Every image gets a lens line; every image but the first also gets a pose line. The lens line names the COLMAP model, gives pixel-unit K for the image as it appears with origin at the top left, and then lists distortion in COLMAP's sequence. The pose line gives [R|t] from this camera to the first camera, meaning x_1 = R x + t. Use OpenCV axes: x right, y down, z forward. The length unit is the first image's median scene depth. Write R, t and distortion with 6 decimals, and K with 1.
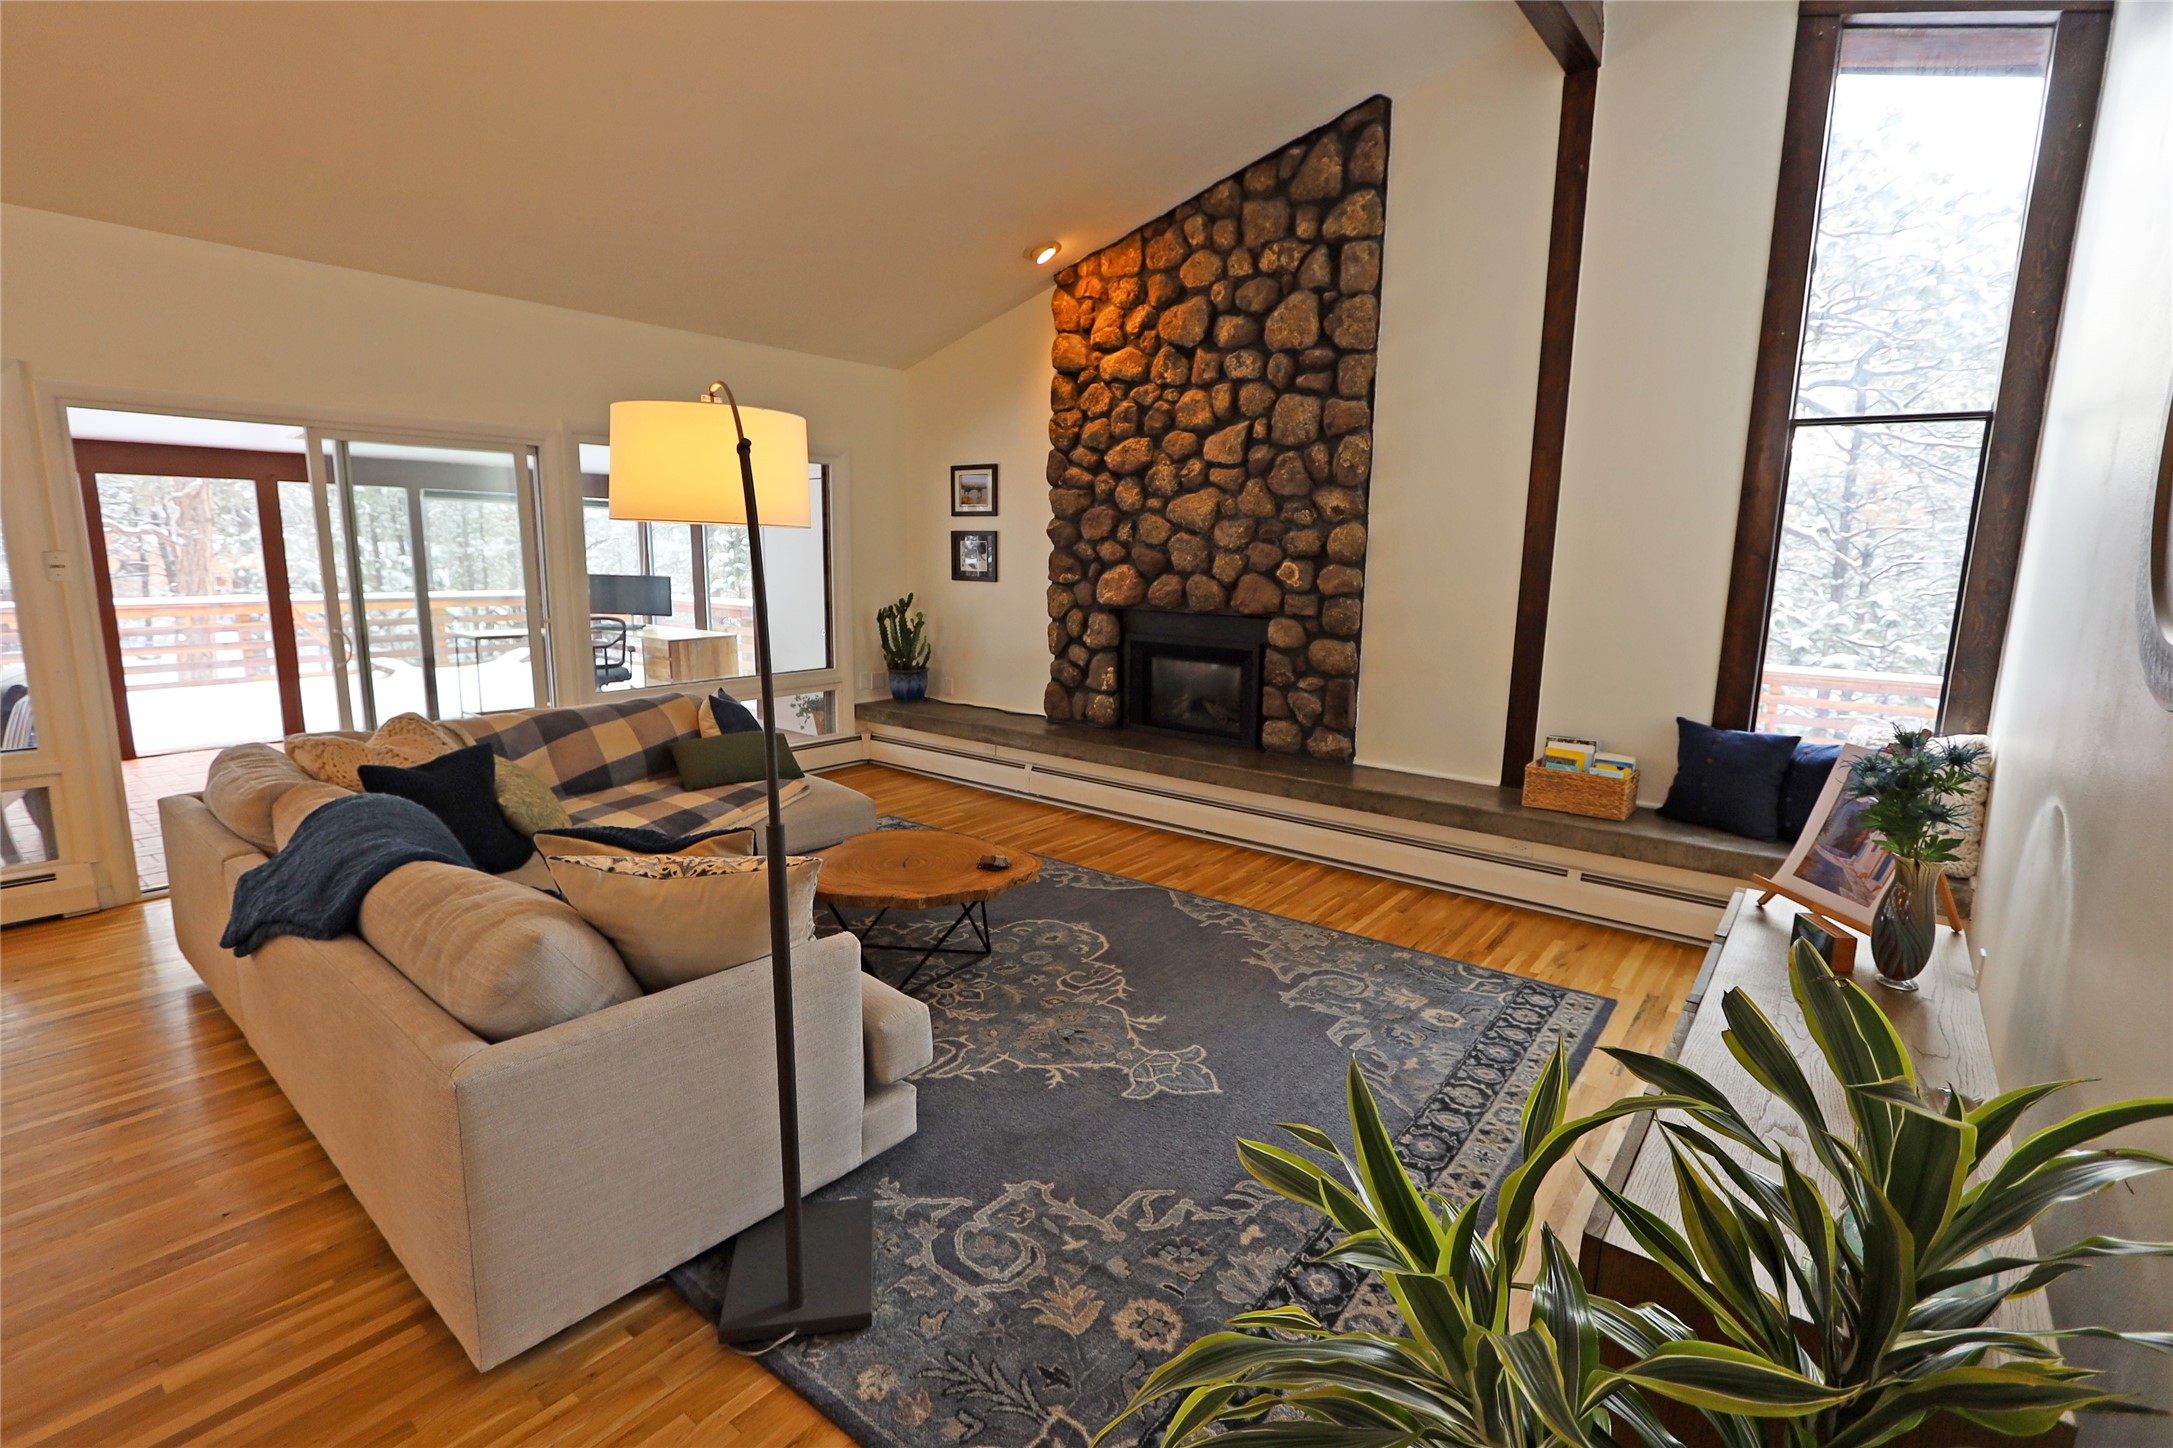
lens RADIAL K [[1005.4, 0, 1079.5], [0, 1005.4, 729.8], [0, 0, 1]] dist [-0.016320, 0.001398]
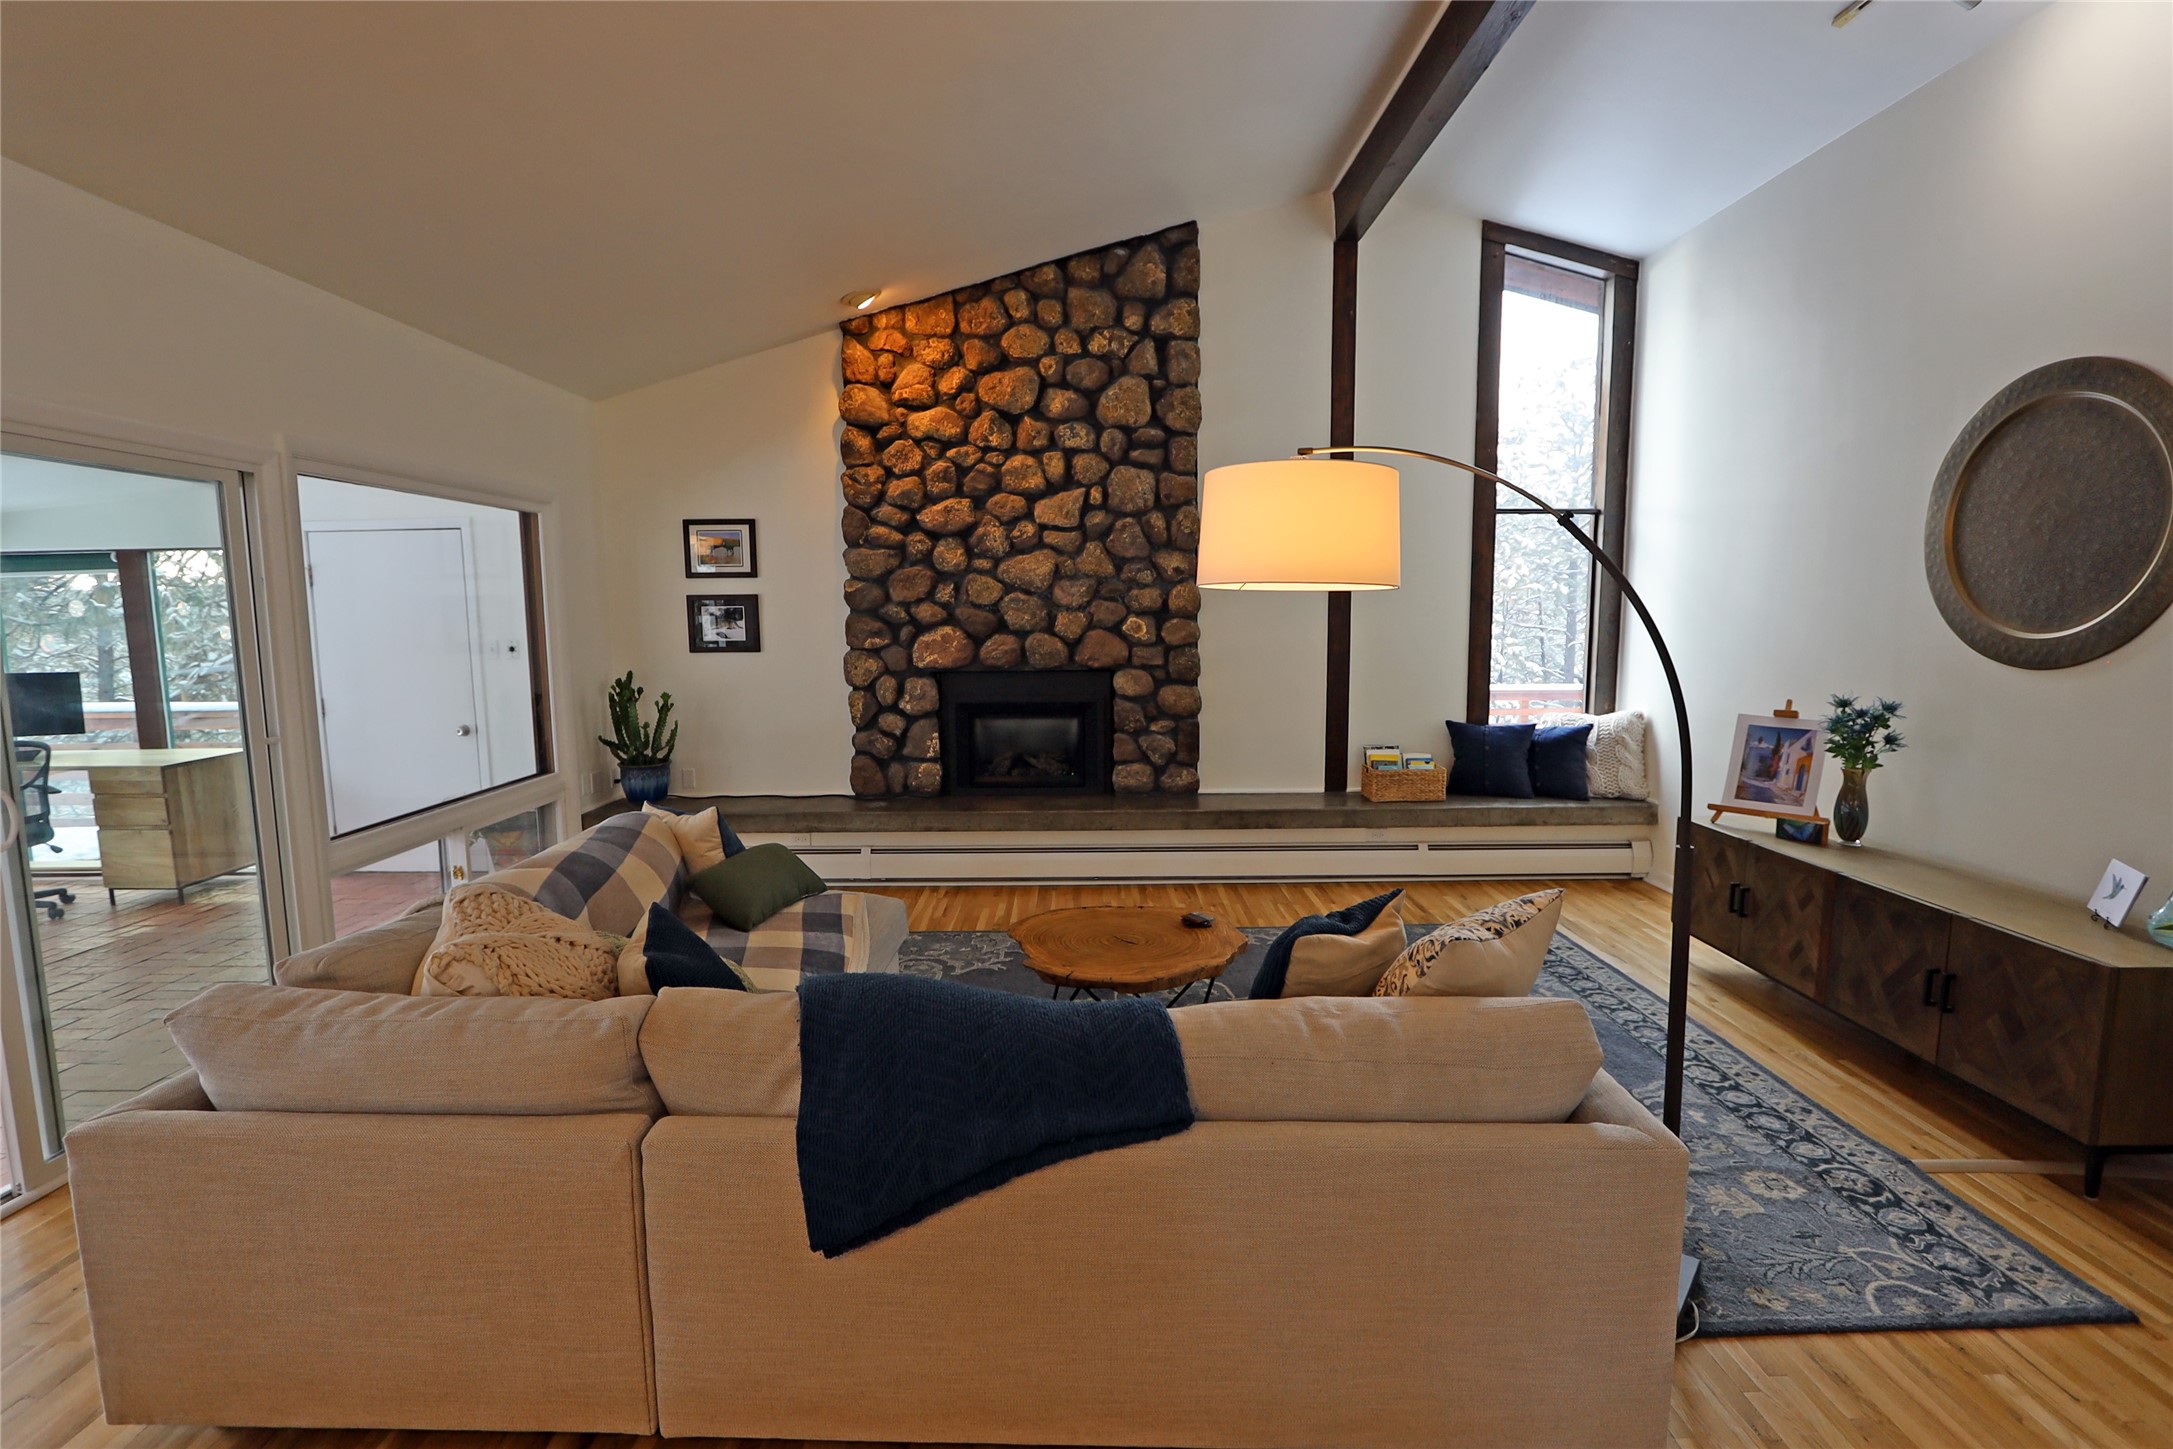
lens RADIAL K [[1028.5, 0, 1077.4], [0, 1028.5, 727.2], [0, 0, 1]] dist [-0.015111, 0.001310]
pose [[0.785664, -0.094158, 0.611447, -0.530232], [0.131698, 0.991151, -0.016593, -0.038149], [-0.604474, 0.093563, 0.791112, 0.162474]]
